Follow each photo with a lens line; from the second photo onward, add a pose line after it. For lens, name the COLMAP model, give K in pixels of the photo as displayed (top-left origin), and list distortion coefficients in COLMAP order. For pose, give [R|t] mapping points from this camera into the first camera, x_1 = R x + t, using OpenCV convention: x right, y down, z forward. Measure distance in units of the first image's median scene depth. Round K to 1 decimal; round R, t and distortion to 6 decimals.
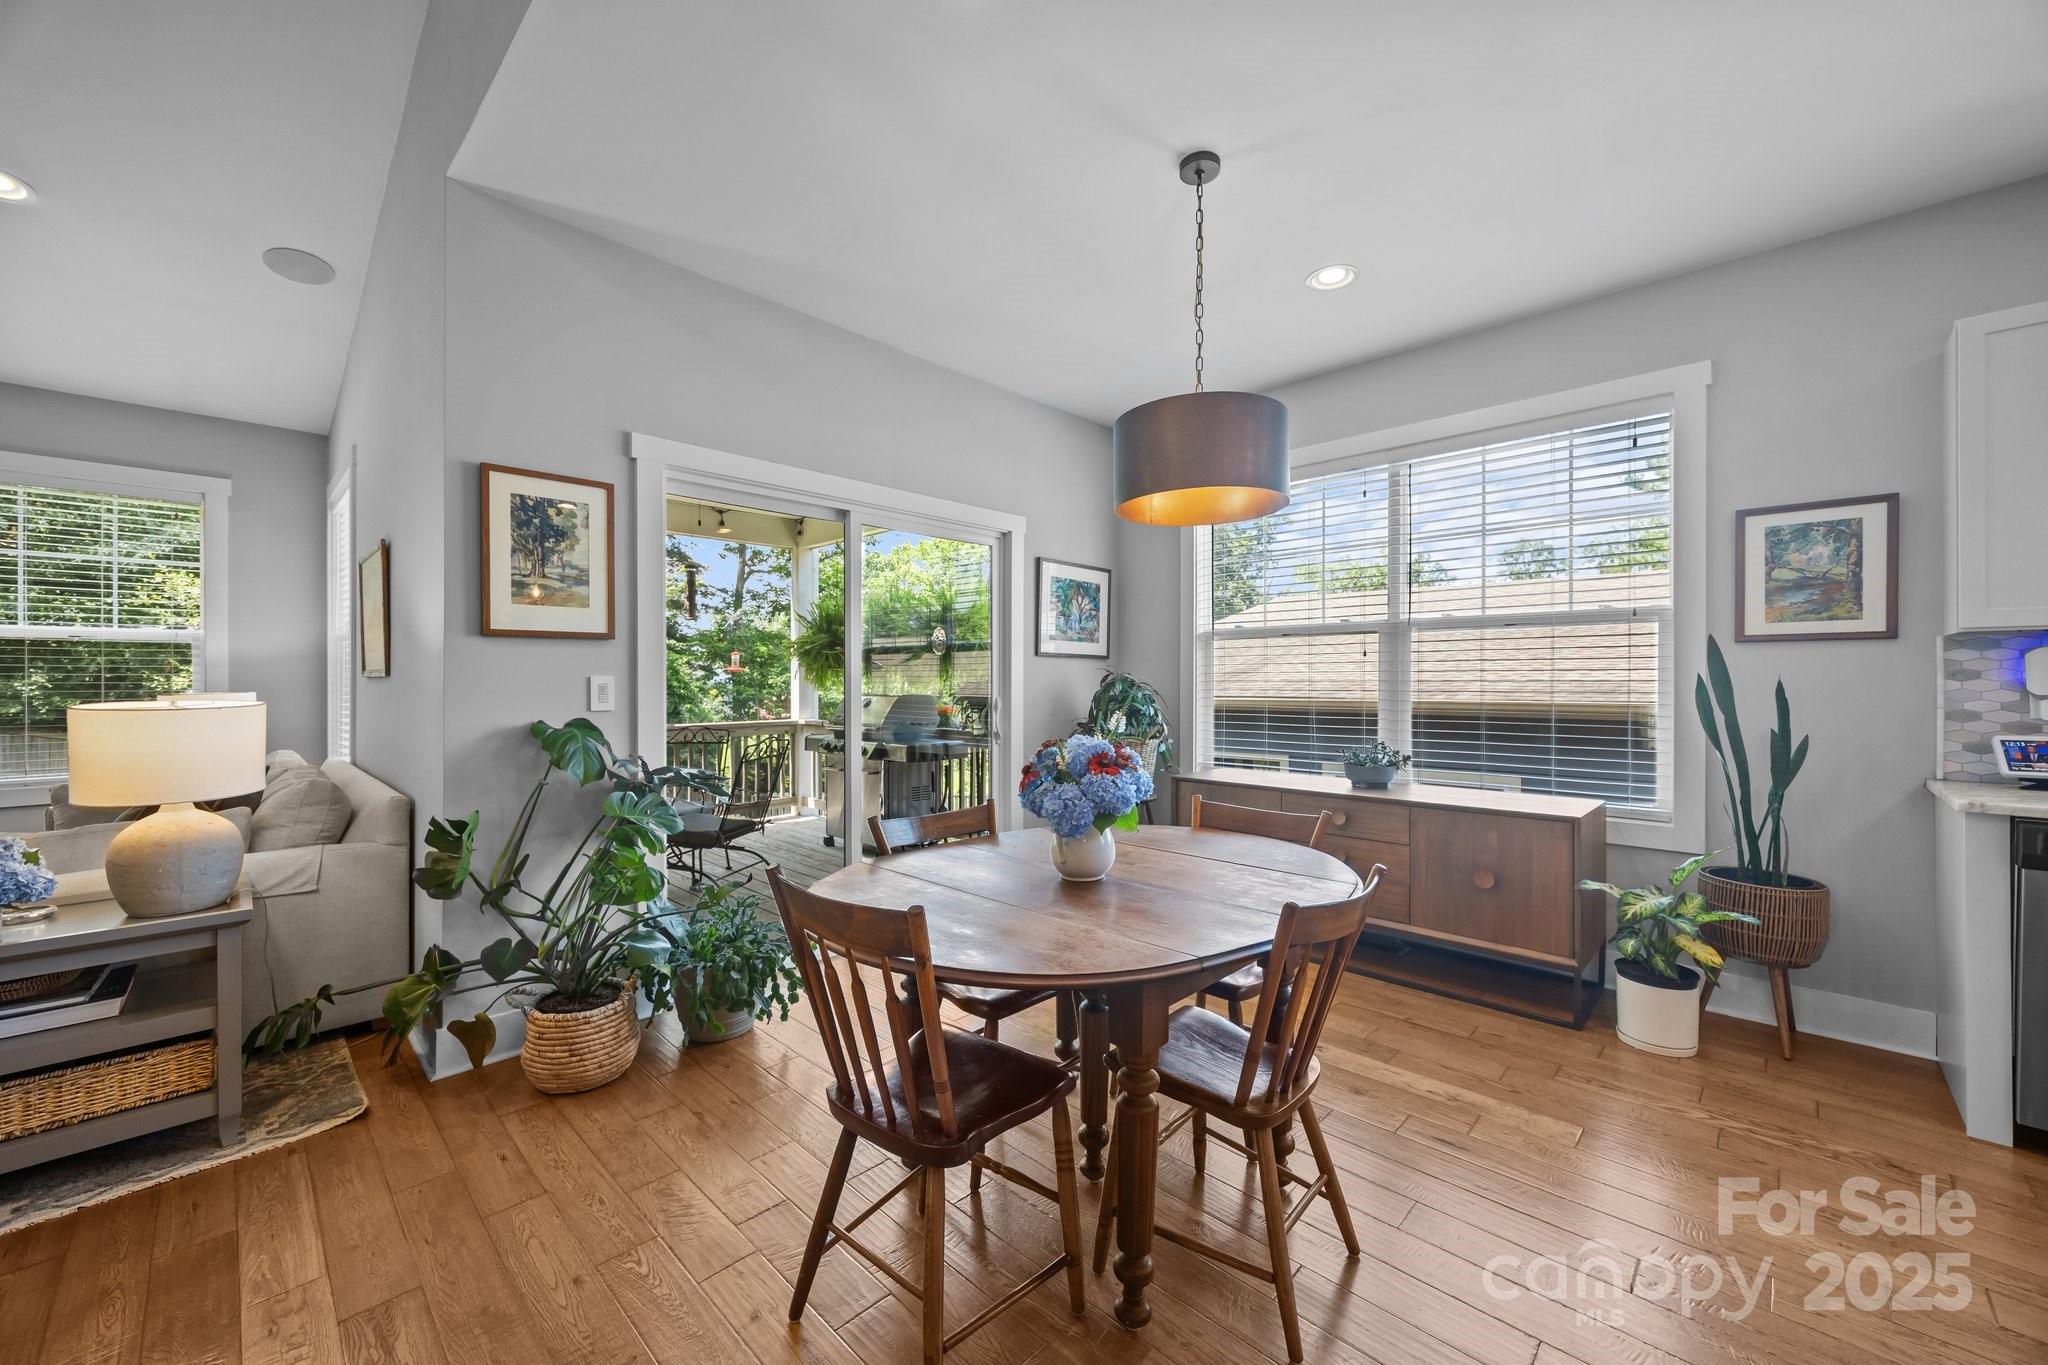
lens RADIAL K [[792.3, 0, 1014.7], [0, 792.3, 688.2], [0, 0, 1]] dist [-0.002911, -0.000299]
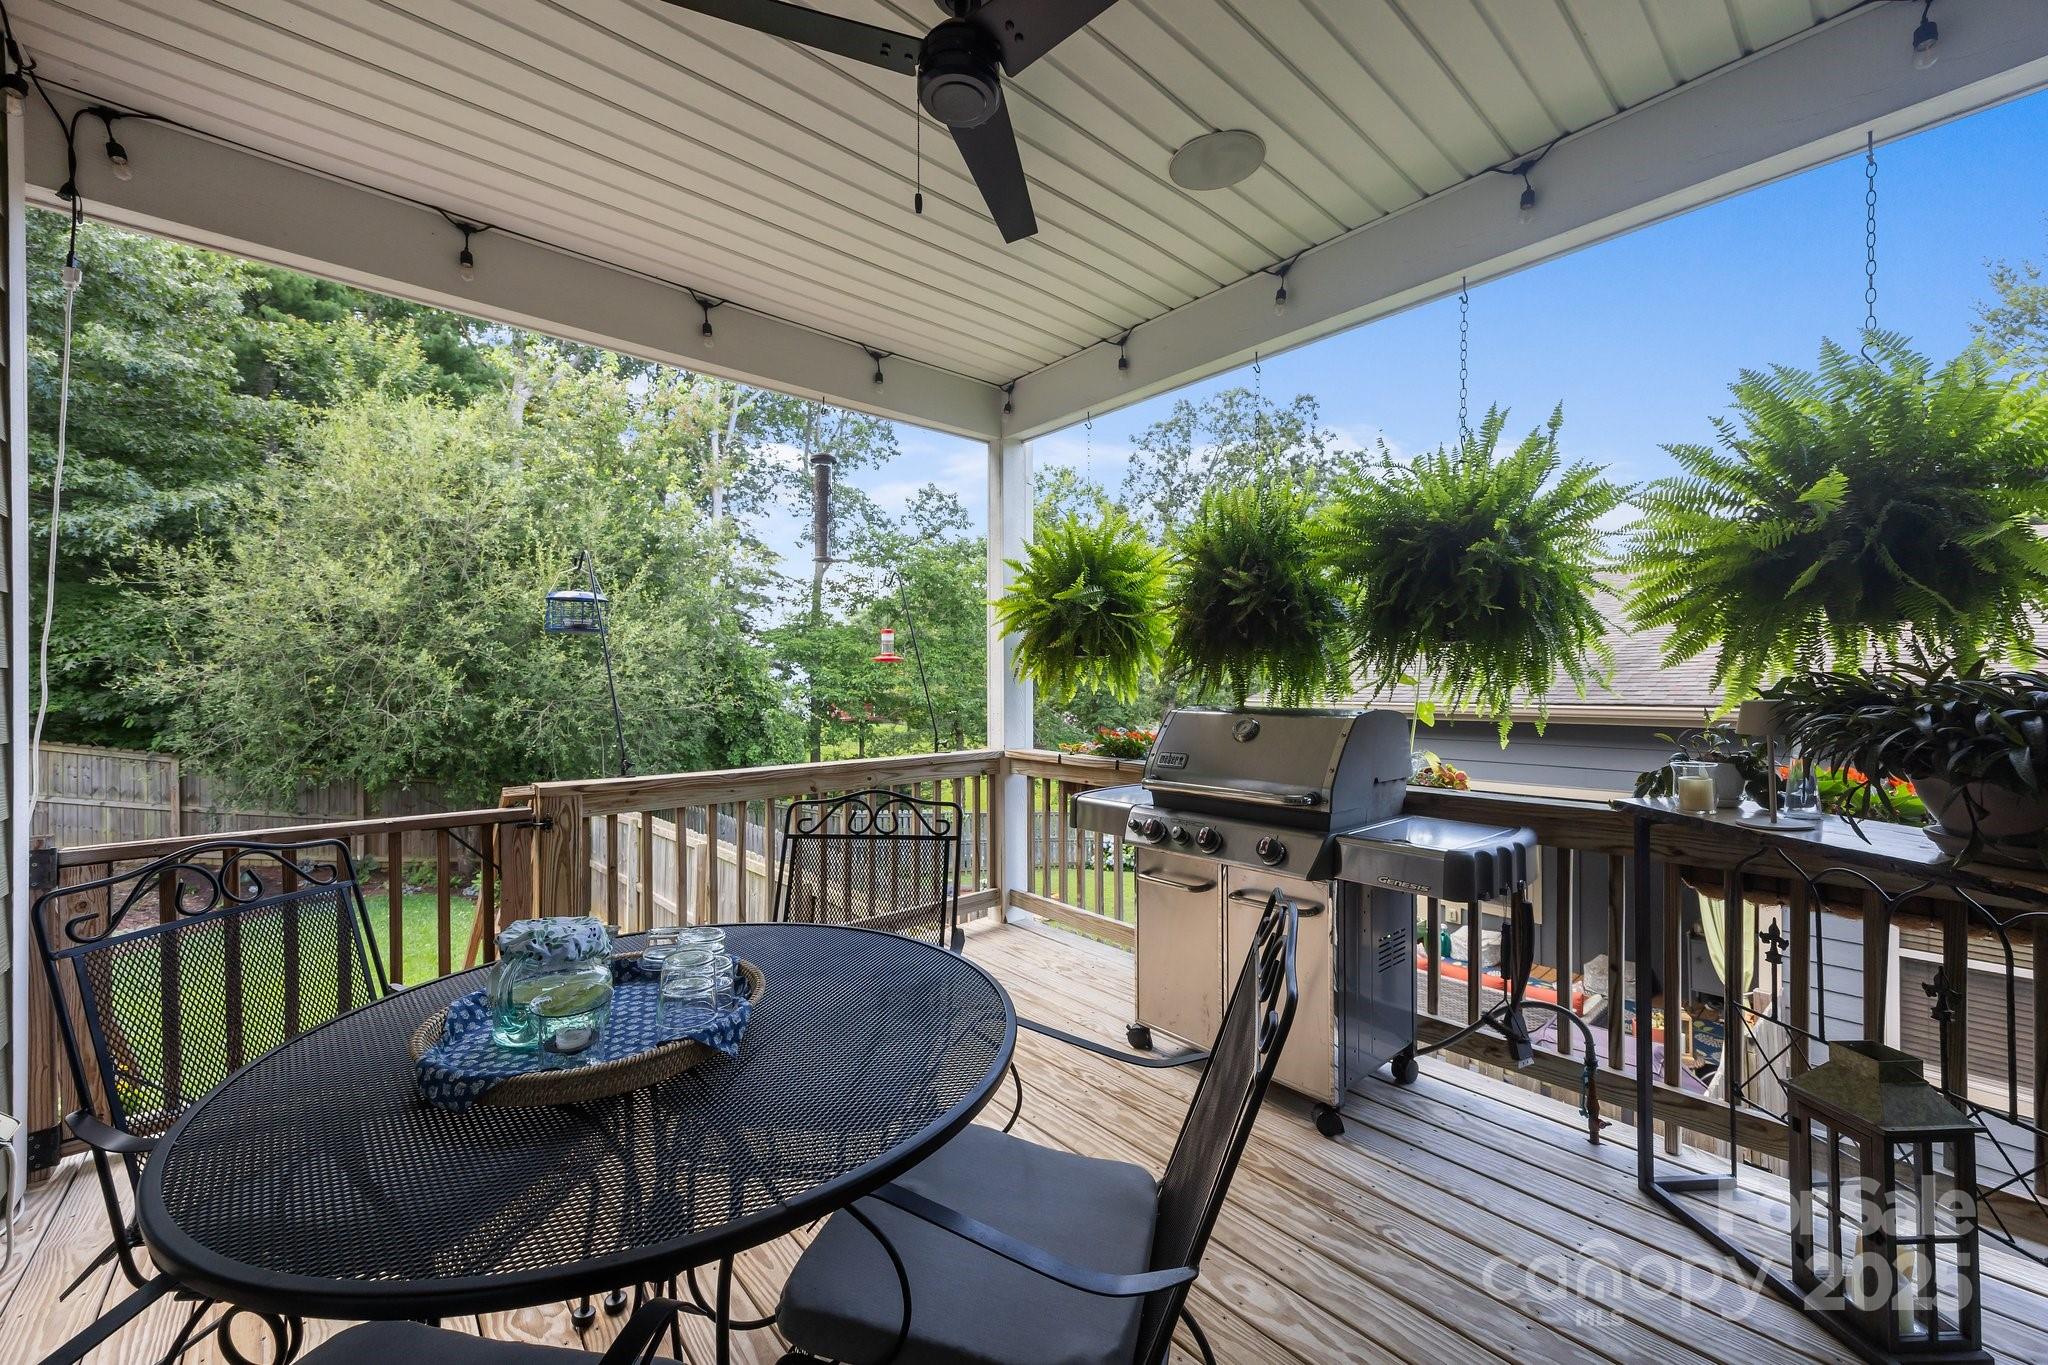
lens RADIAL K [[792.3, 0, 1022.5], [0, 792.3, 687.2], [0, 0, 1]] dist [-0.002911, -0.000299]
pose [[0.997822, 0.000117, -0.065959, -0.054826], [-0.000186, 0.999999, -0.001036, -0.000743], [0.065959, 0.001046, 0.997822, 0.110533]]
